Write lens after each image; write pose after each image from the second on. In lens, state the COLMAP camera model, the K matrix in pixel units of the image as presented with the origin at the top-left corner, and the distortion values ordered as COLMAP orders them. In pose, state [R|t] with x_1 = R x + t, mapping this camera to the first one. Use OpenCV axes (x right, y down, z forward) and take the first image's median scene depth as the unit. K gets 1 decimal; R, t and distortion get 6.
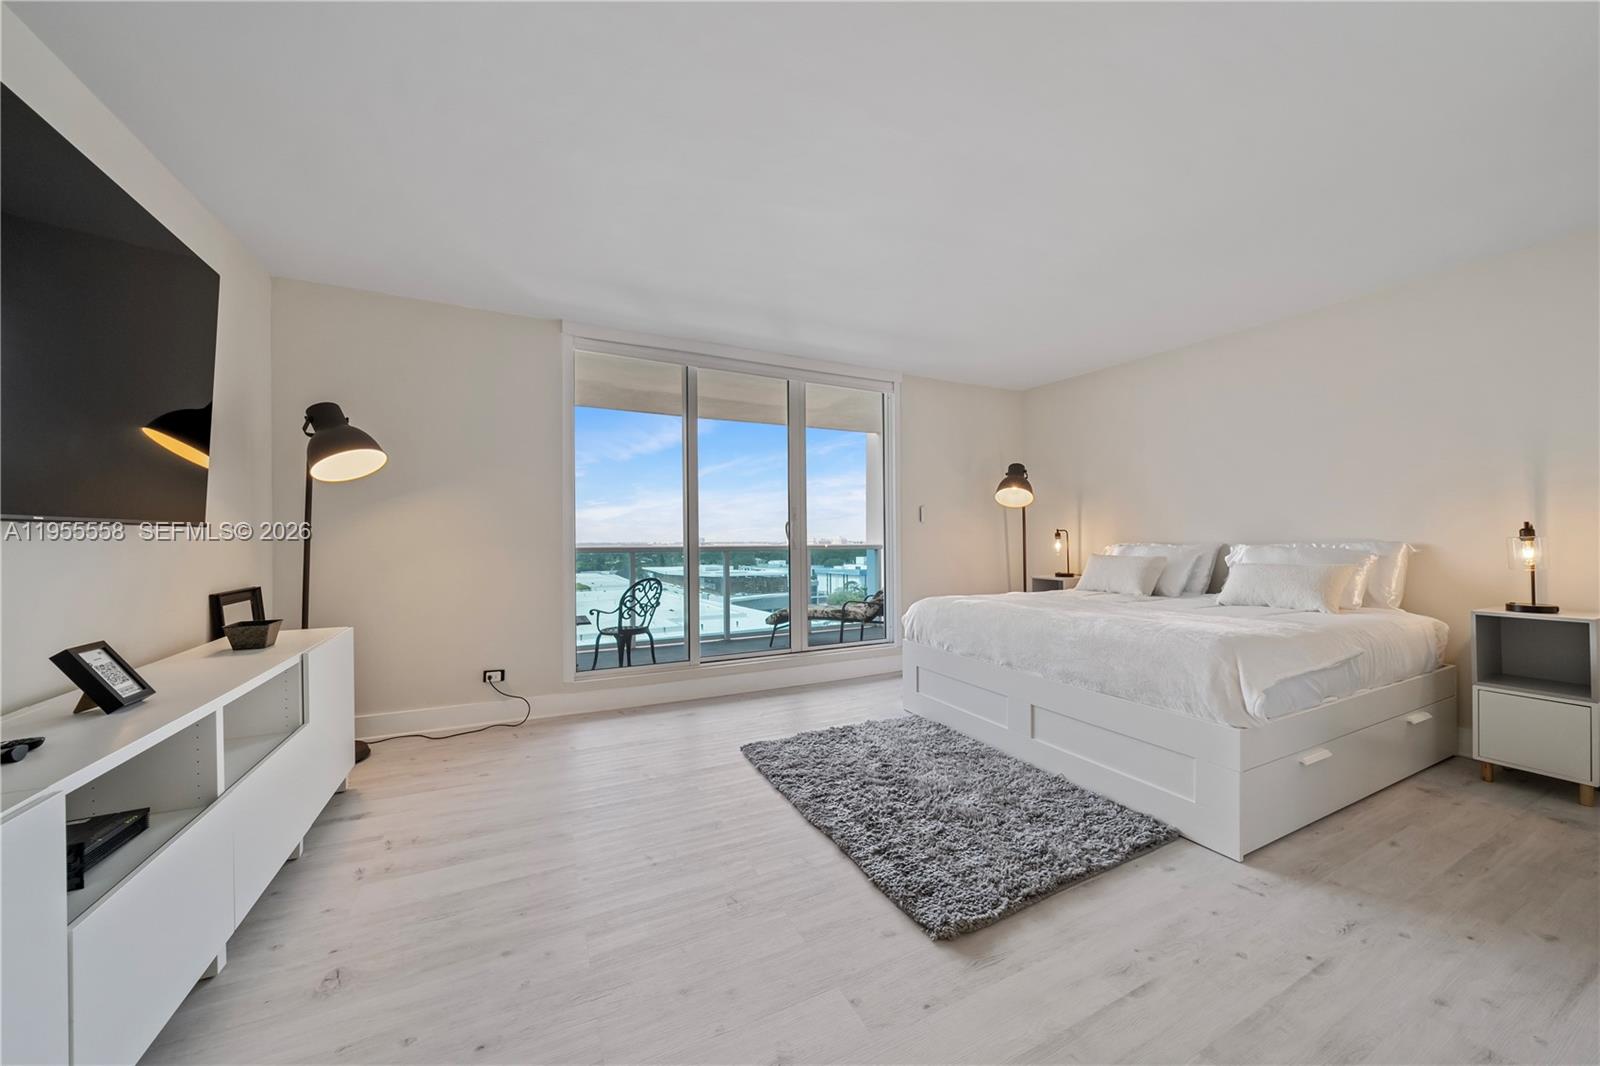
lens RADIAL K [[553.9, 0, 804.6], [0, 553.9, 540.5], [0, 0, 1]] dist [-0.003052, -0.000341]
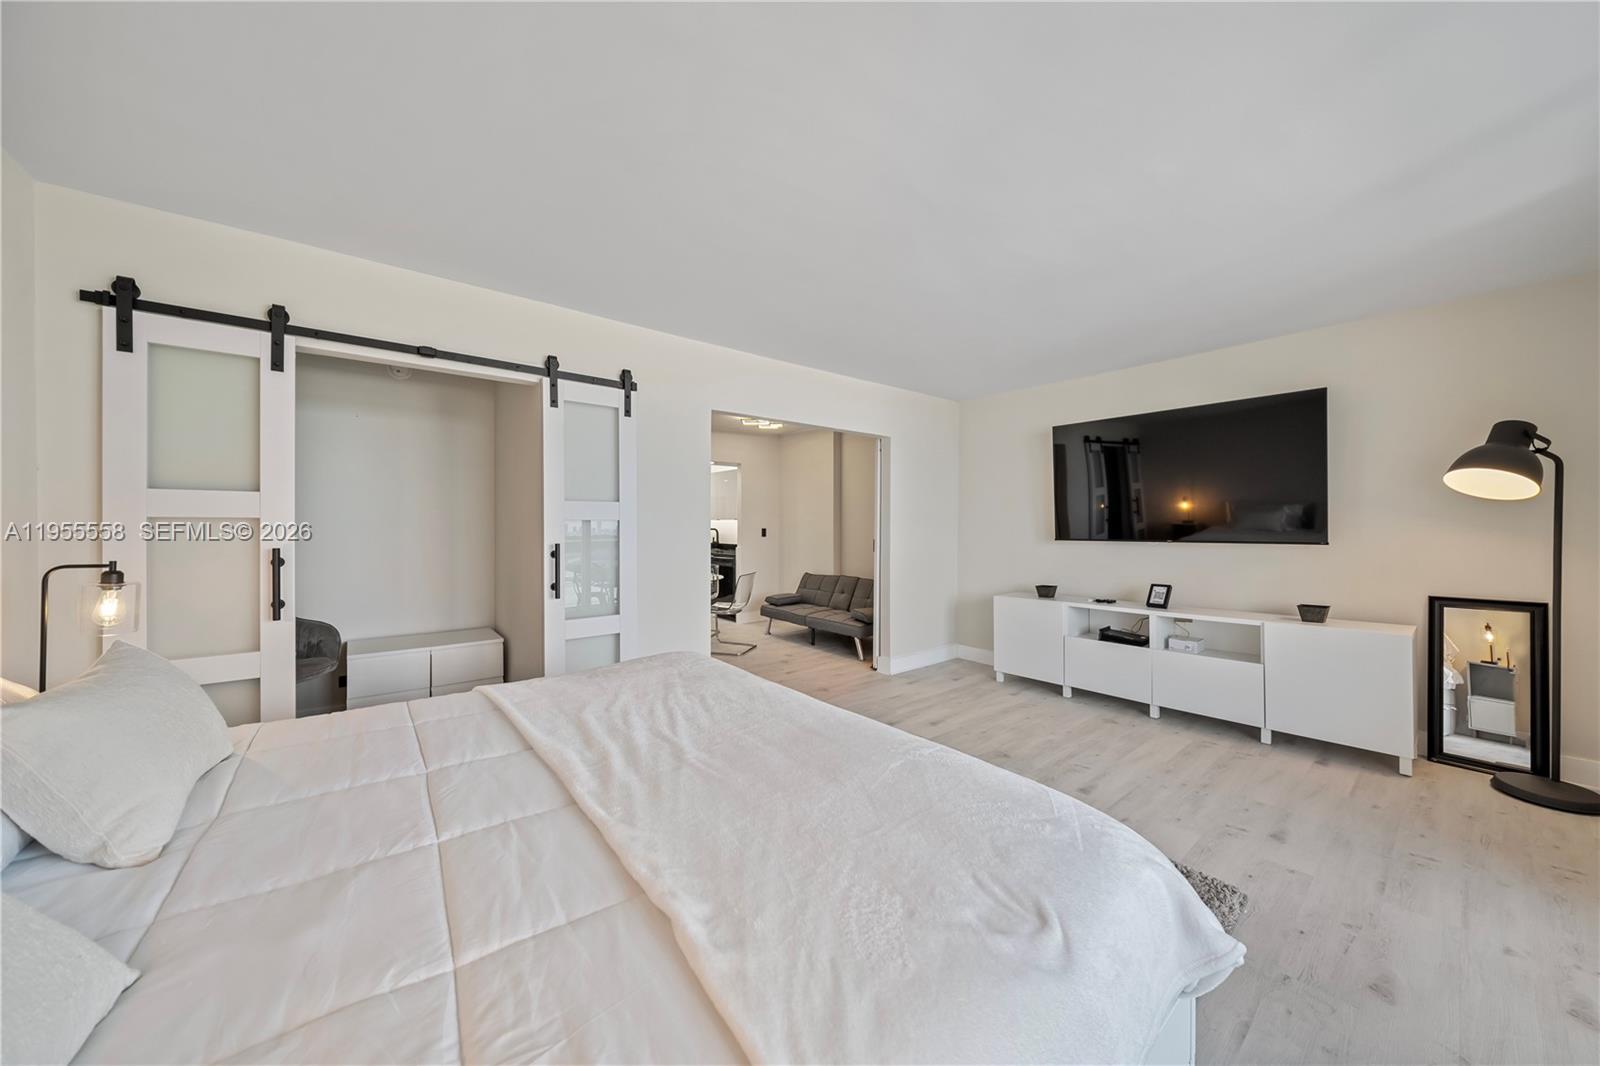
lens RADIAL K [[553.9, 0, 797.6], [0, 553.9, 527.3], [0, 0, 1]] dist [-0.003052, -0.000341]
pose [[-0.978562, 0.005685, -0.205872, 0.516872], [0.004004, 0.999955, 0.008584, -0.063757], [0.205912, 0.007576, -0.978541, 1.497478]]
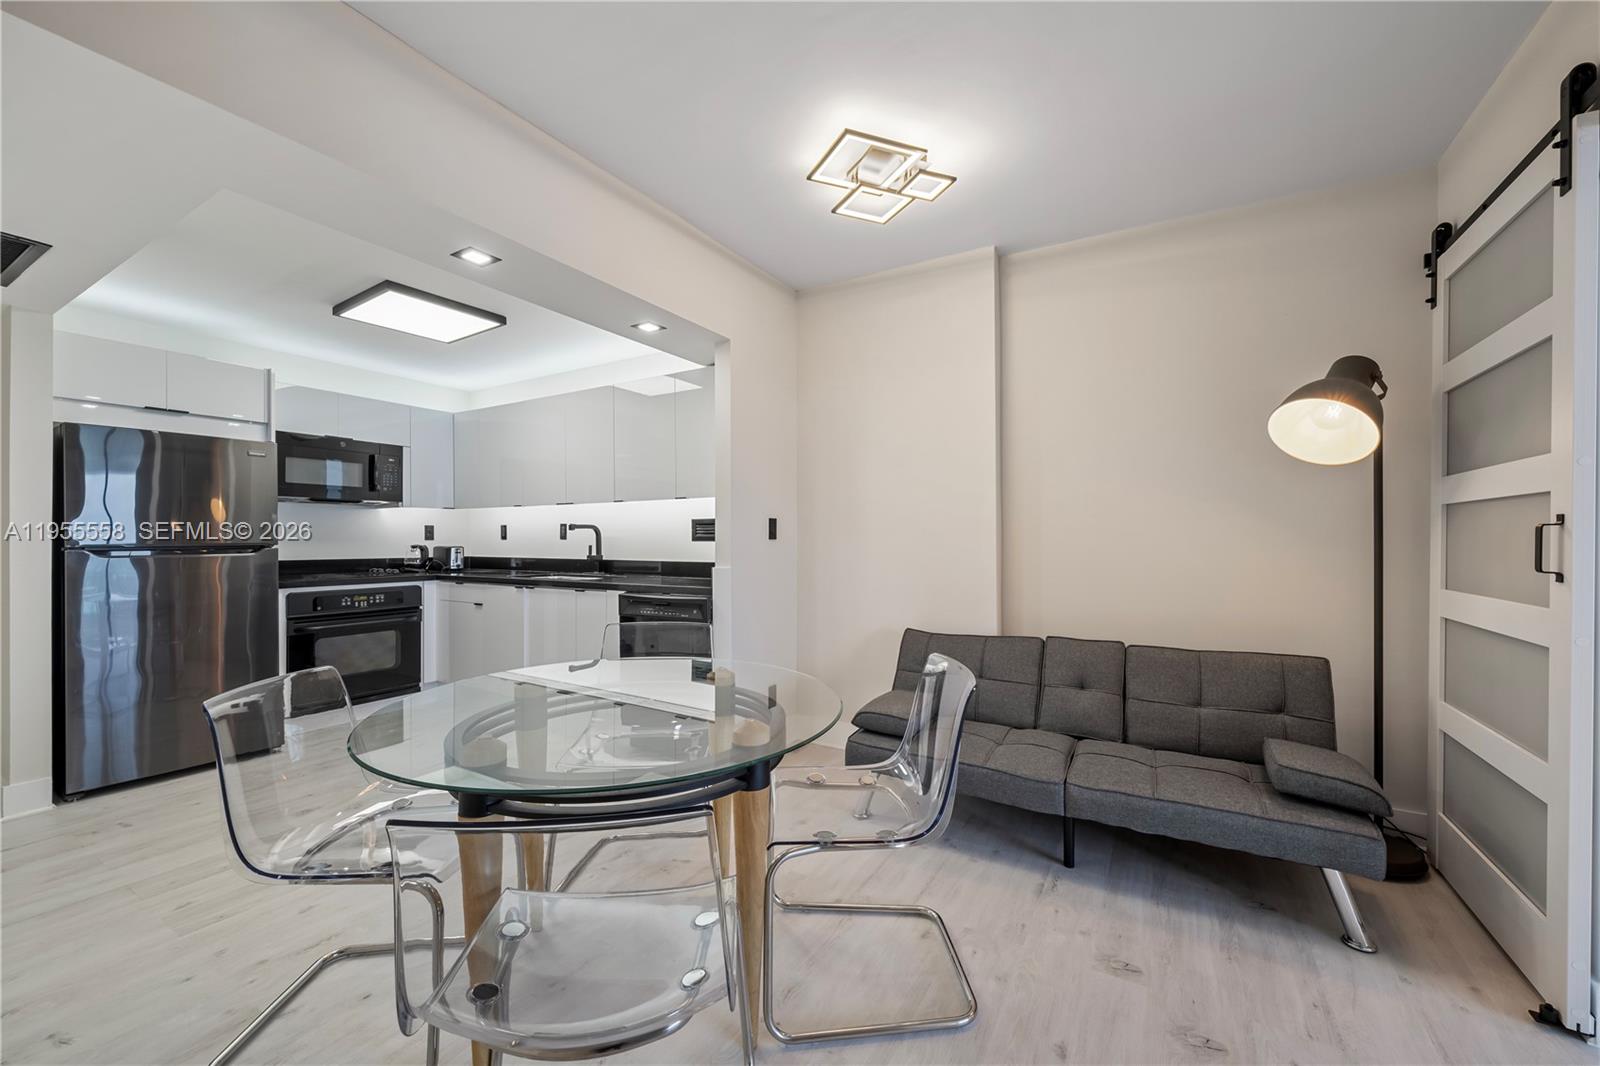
lens RADIAL K [[624.6, 0, 797.6], [0, 624.6, 537.6], [0, 0, 1]] dist [-0.002166, -0.000033]
pose [[-0.846461, 0.008012, -0.532390, 0.696016], [0.007484, 0.999967, 0.003150, -0.008929], [0.532398, -0.001318, -0.846493, 0.036964]]
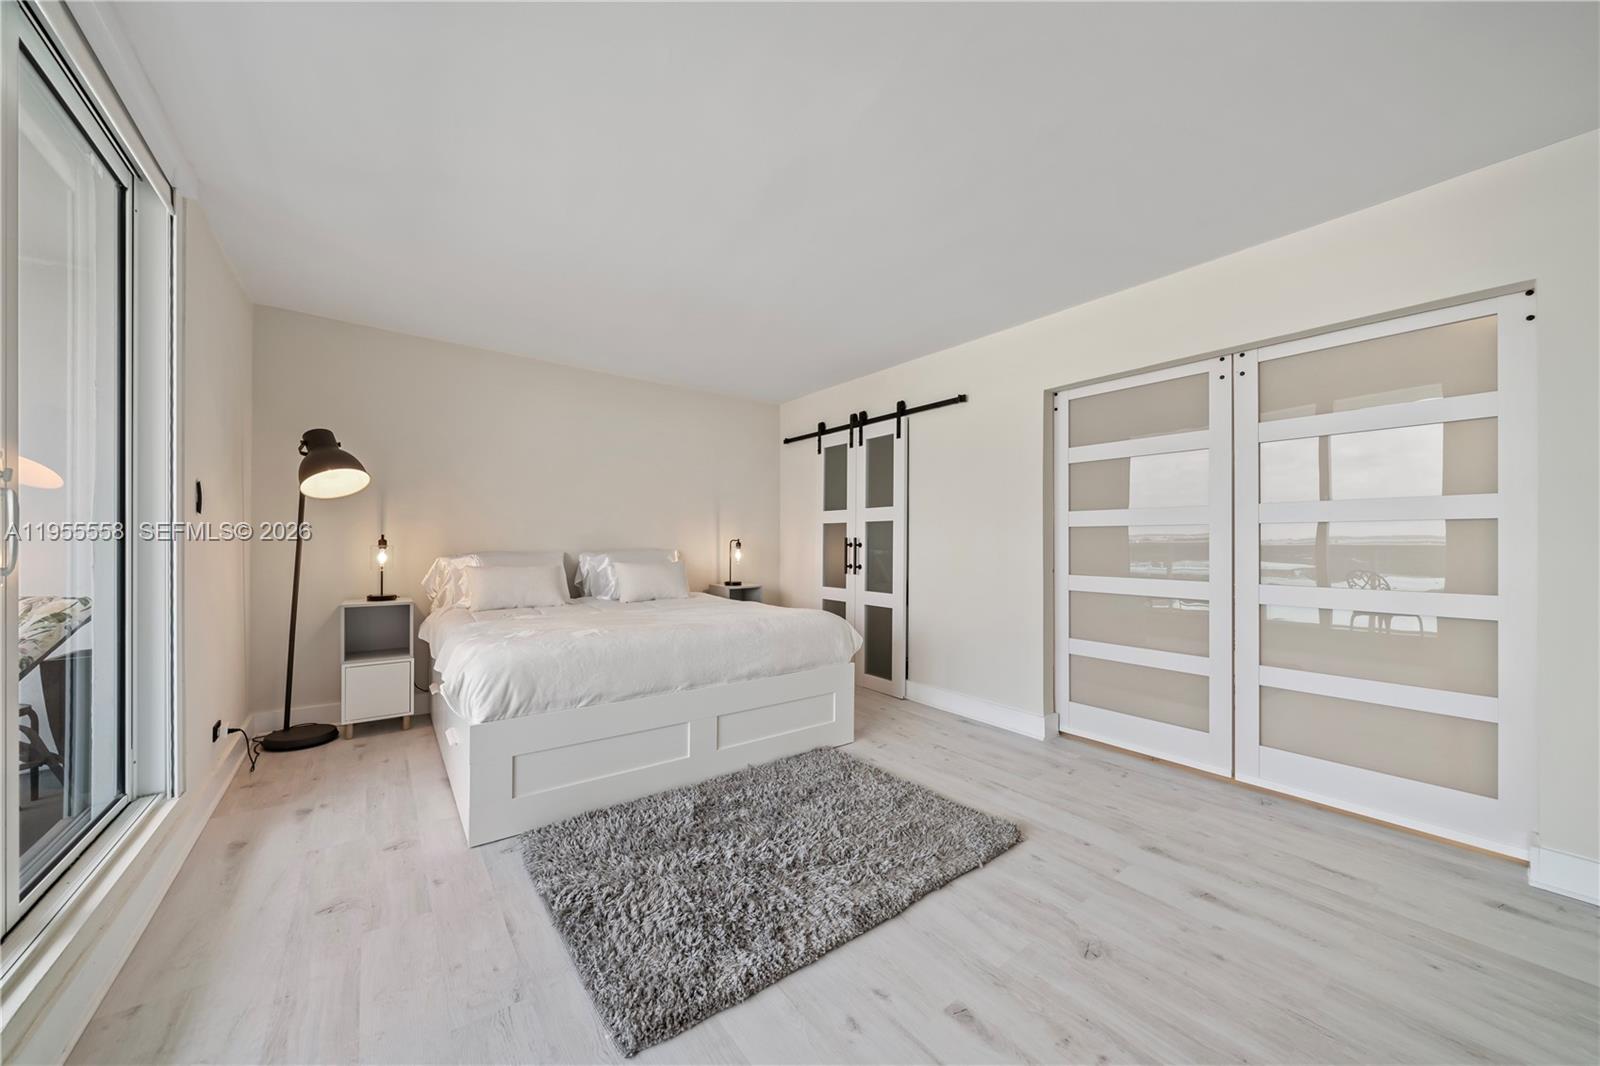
lens RADIAL K [[553.9, 0, 792.1], [0, 553.9, 547.4], [0, 0, 1]] dist [-0.003052, -0.000341]
pose [[-0.163834, -0.004289, 0.986479, -0.538119], [0.001001, 0.999989, 0.004514, -0.011170], [-0.986487, 0.001727, -0.163828, 0.931385]]
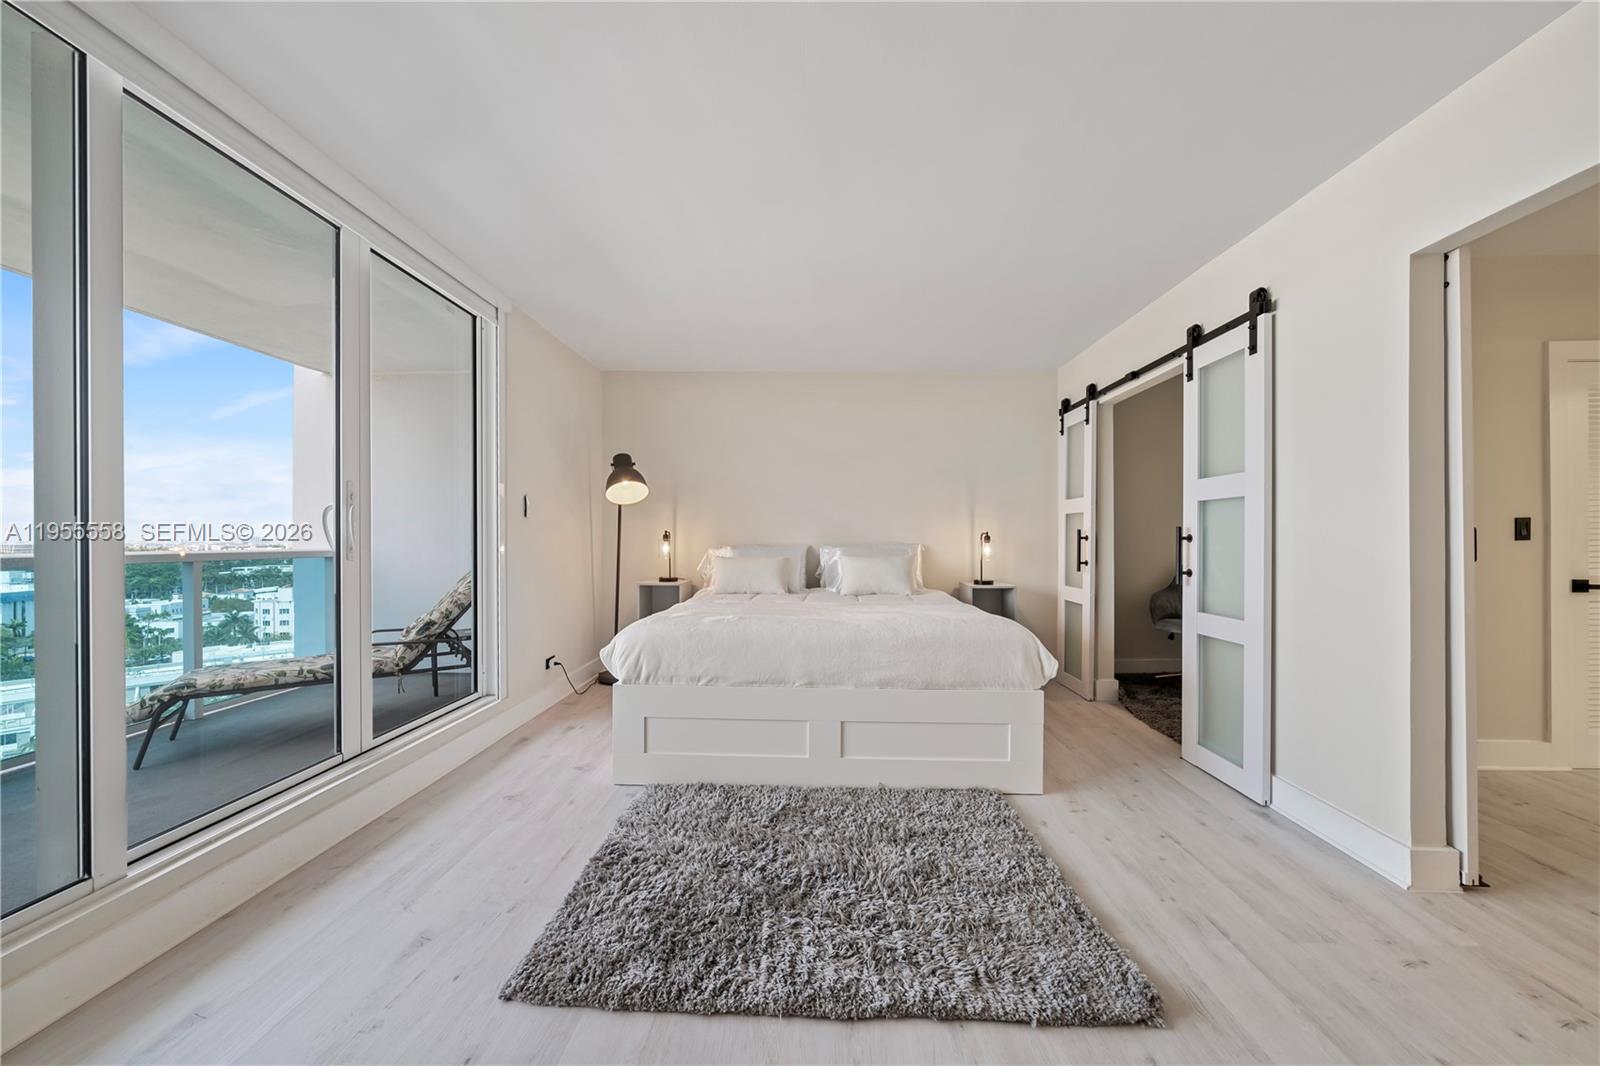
lens RADIAL K [[553.9, 0, 797.9], [0, 553.9, 541.6], [0, 0, 1]] dist [-0.003052, -0.000341]
pose [[0.485850, -0.000252, 0.874042, -0.390791], [0.000093, 1.000000, 0.000237, -0.003407], [-0.874042, -0.000034, 0.485850, 0.556012]]
